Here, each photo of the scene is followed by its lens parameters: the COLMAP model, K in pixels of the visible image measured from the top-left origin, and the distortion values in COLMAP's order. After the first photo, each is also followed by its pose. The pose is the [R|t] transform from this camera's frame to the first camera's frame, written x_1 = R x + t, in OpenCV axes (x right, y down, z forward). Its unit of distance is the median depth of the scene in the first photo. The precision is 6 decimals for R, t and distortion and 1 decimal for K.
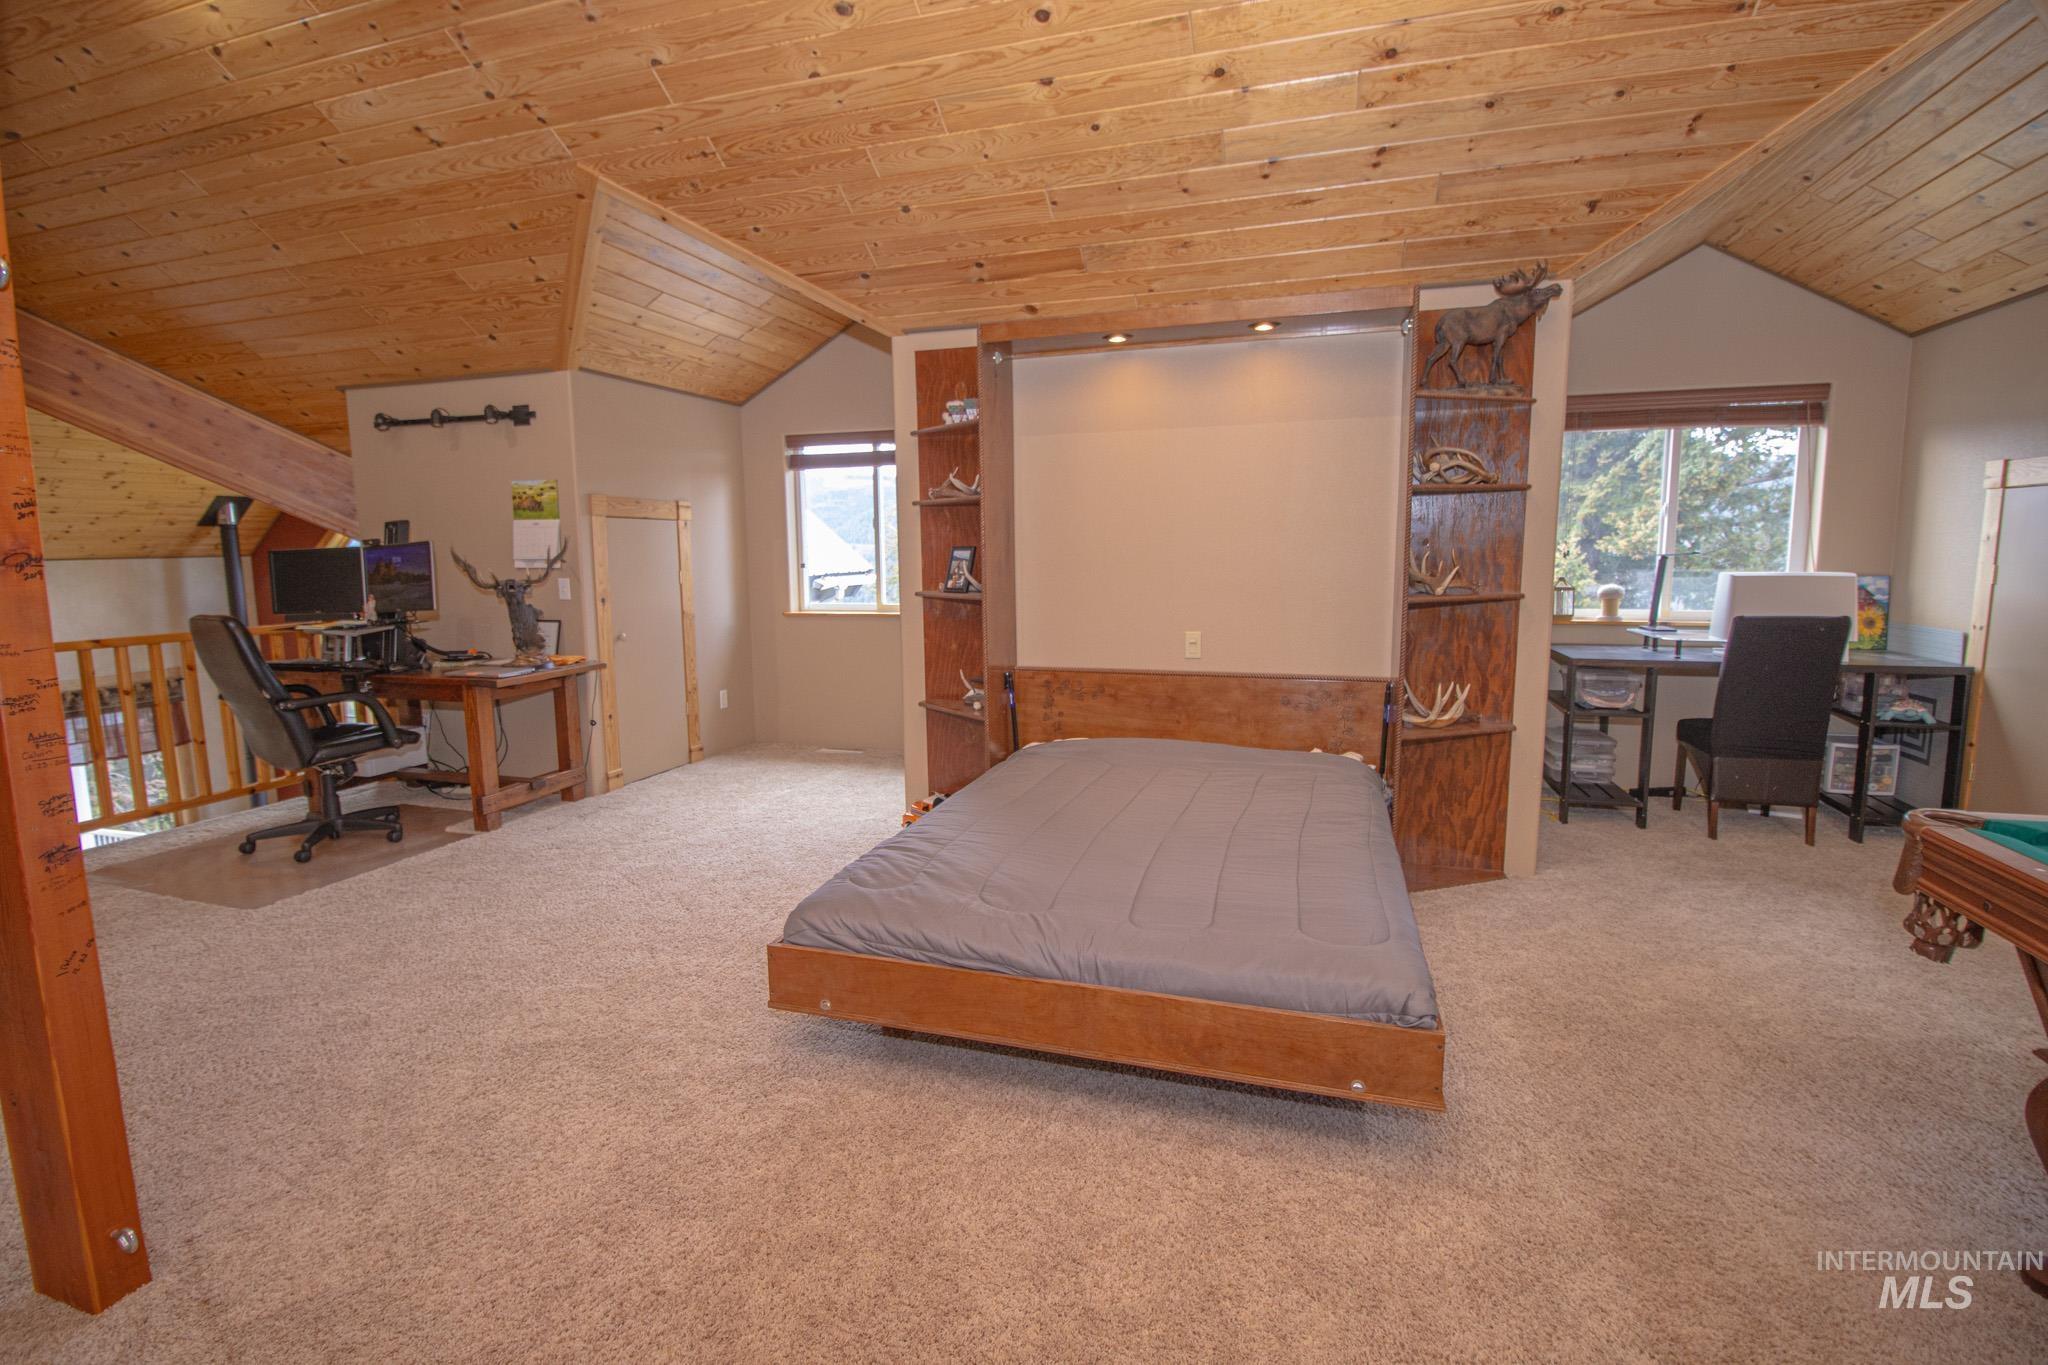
lens RADIAL K [[950.0, 0, 1013.9], [0, 950.0, 678.7], [0, 0, 1]] dist [-0.000875, -0.012017]
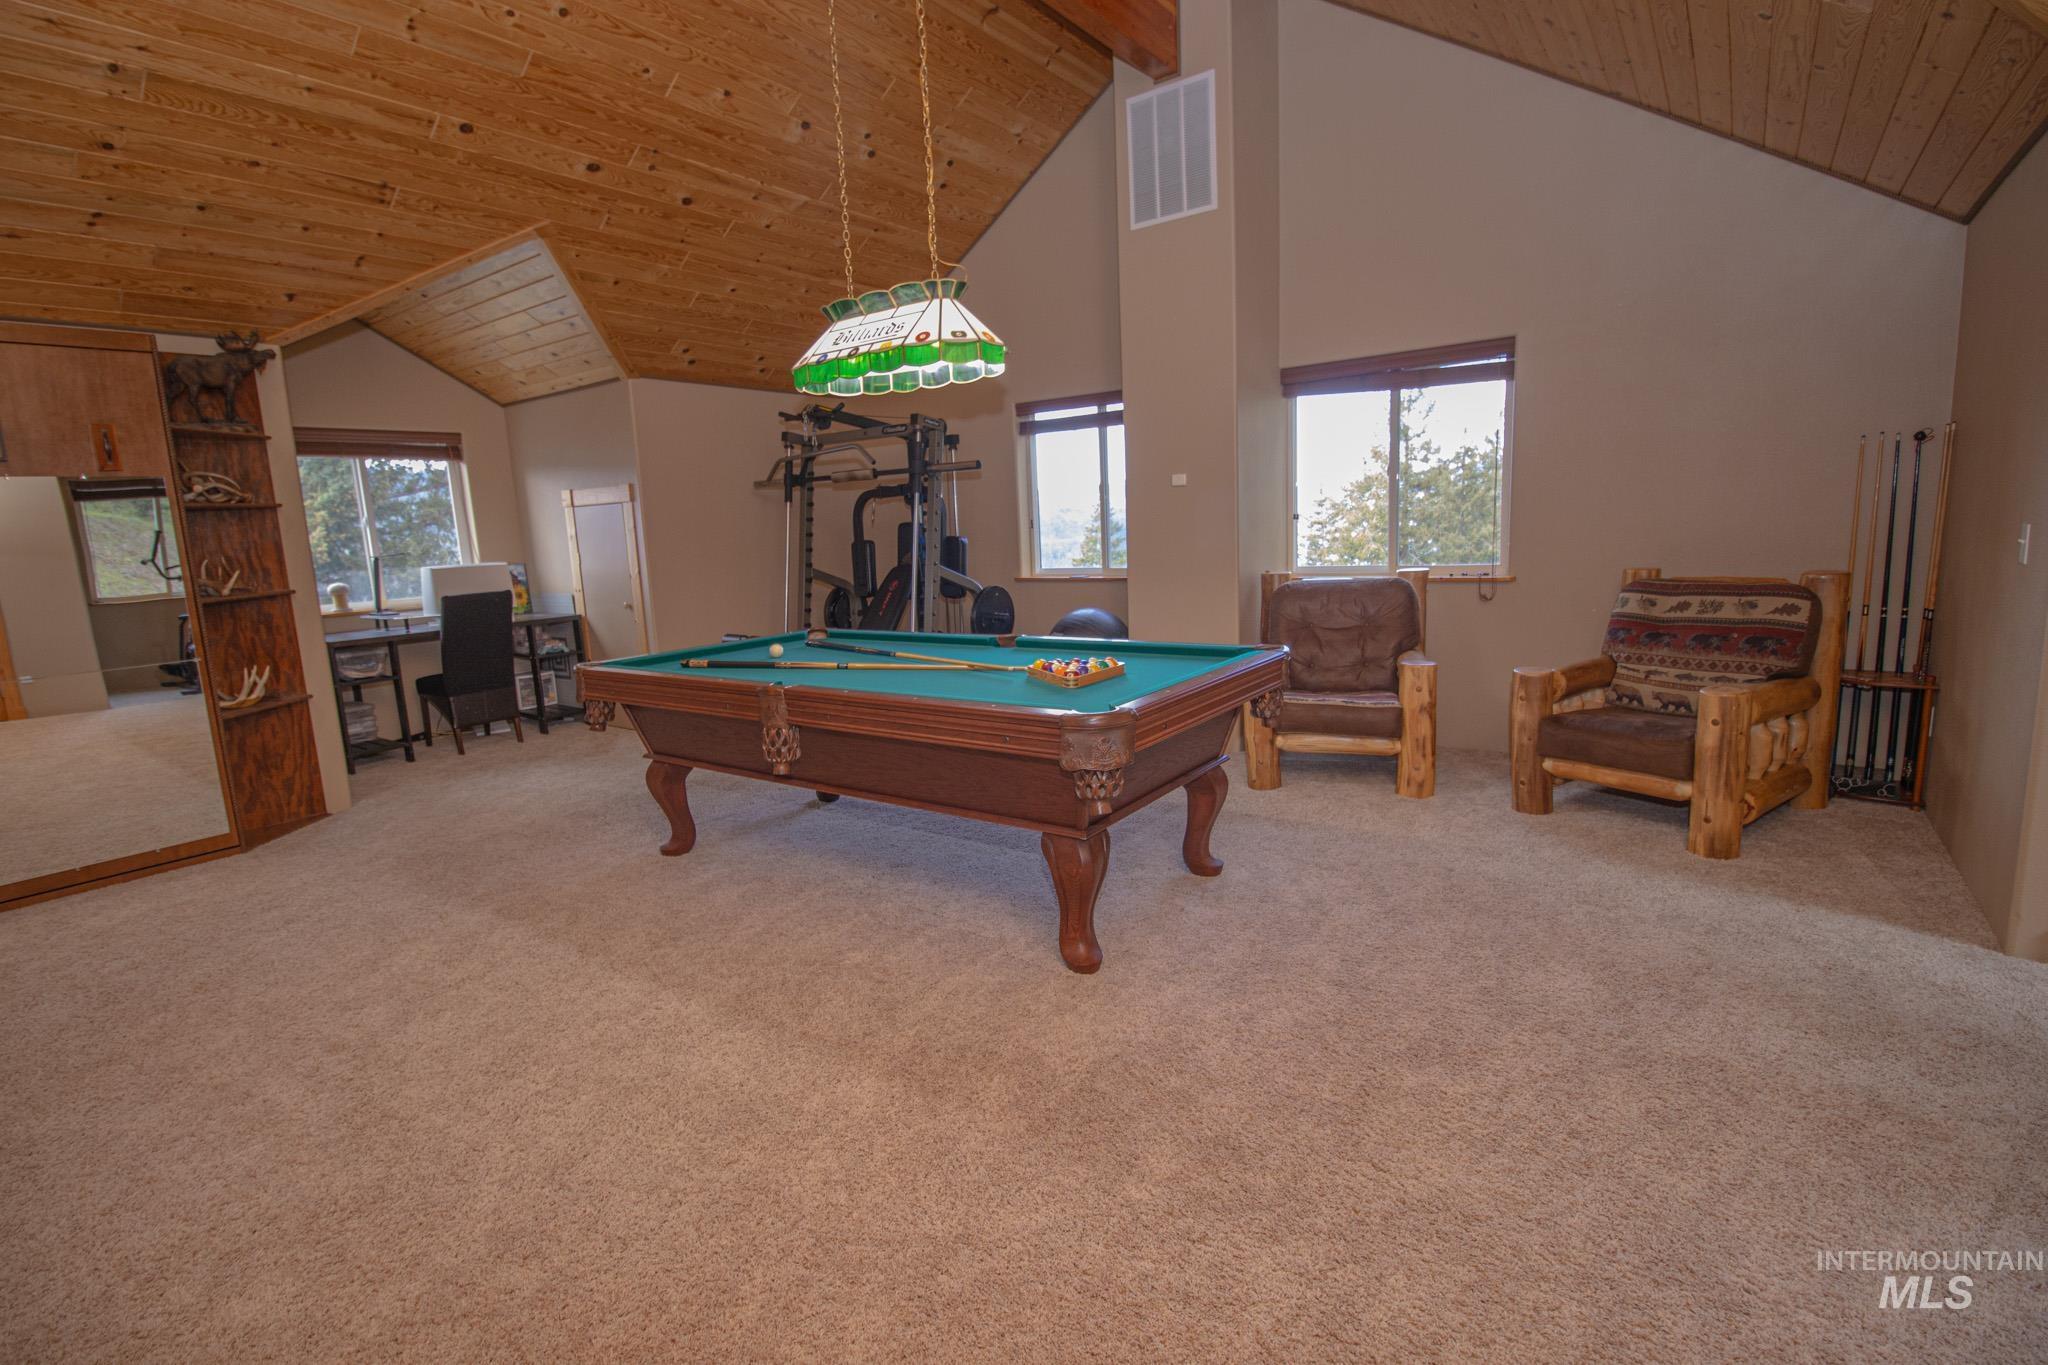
lens RADIAL K [[949.2, 0, 1016.8], [0, 949.2, 669.2], [0, 0, 1]] dist [0.001771, -0.014548]
pose [[0.323202, -0.150909, 0.934220, -0.288123], [0.170200, 0.980375, 0.099483, 0.044085], [-0.930899, 0.126851, 0.342544, -0.262064]]
